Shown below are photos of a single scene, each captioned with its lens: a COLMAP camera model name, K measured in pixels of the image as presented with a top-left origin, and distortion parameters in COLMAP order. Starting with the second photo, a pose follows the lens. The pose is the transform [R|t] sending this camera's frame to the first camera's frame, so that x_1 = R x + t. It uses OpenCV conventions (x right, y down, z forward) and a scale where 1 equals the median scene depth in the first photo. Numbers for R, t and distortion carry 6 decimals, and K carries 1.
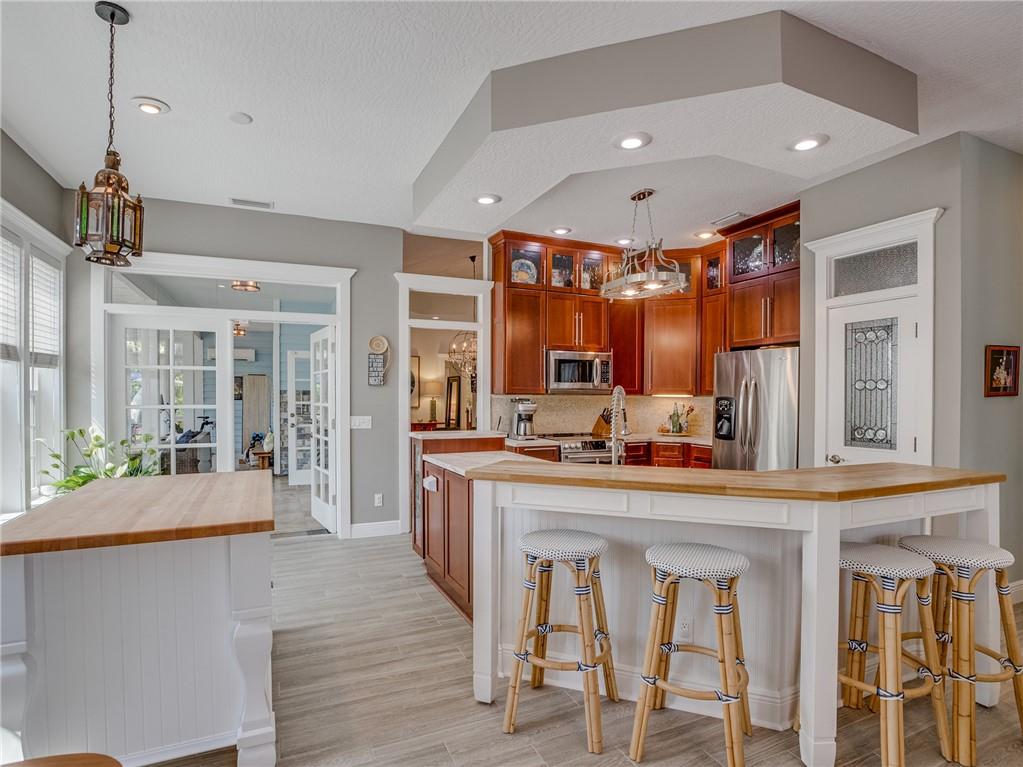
lens RADIAL K [[522.5, 0, 506.9], [0, 522.5, 400.9], [0, 0, 1]] dist [-0.041432, 0.010870]
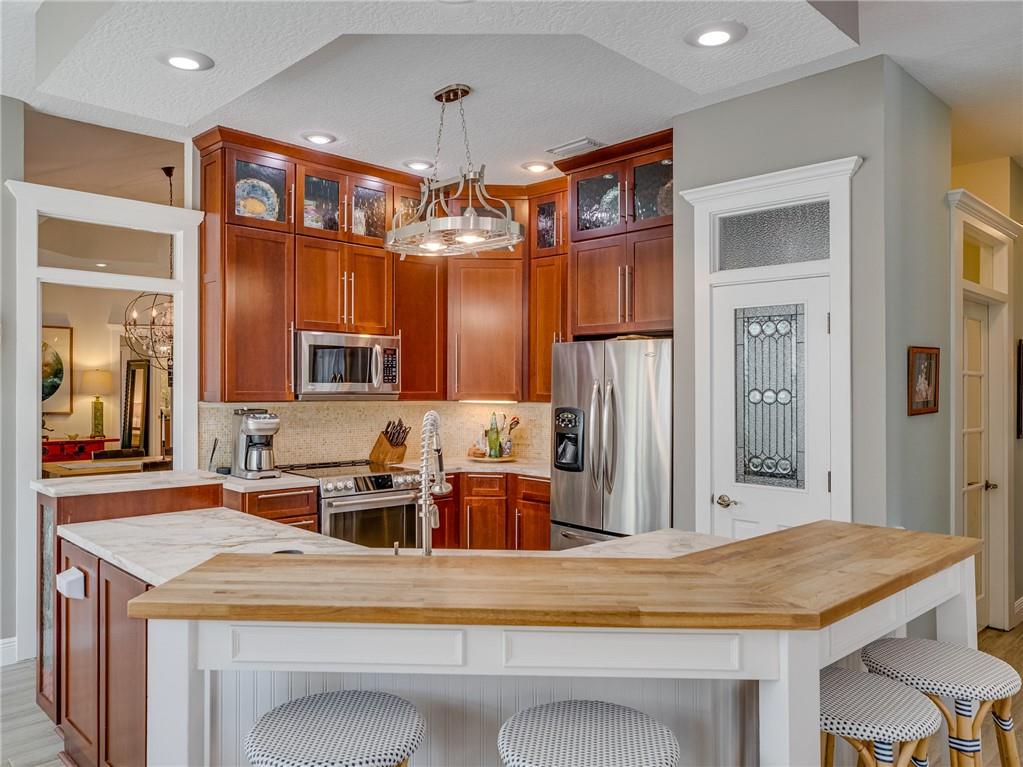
lens RADIAL K [[743.2, 0, 504.0], [0, 743.2, 389.7], [0, 0, 1]] dist [-0.009055, 0.017262]
pose [[0.938120, -0.001733, 0.346306, 0.003446], [0.003719, 0.999980, -0.005070, -0.026659], [-0.346291, 0.006044, 0.938108, 0.113868]]
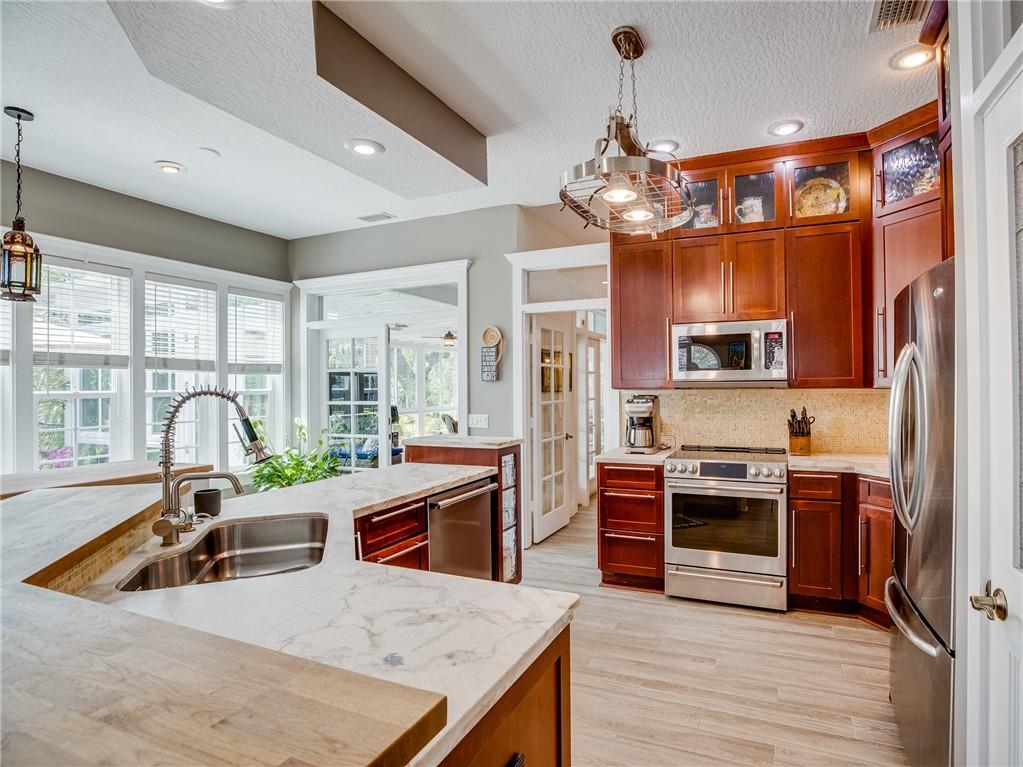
lens RADIAL K [[522.5, 0, 512.3], [0, 522.5, 386.1], [0, 0, 1]] dist [-0.041432, 0.010870]
pose [[0.716991, -0.014467, -0.696932, 0.498987], [0.006419, 0.999879, -0.014151, -0.009717], [0.697052, 0.005672, 0.716998, 0.446736]]
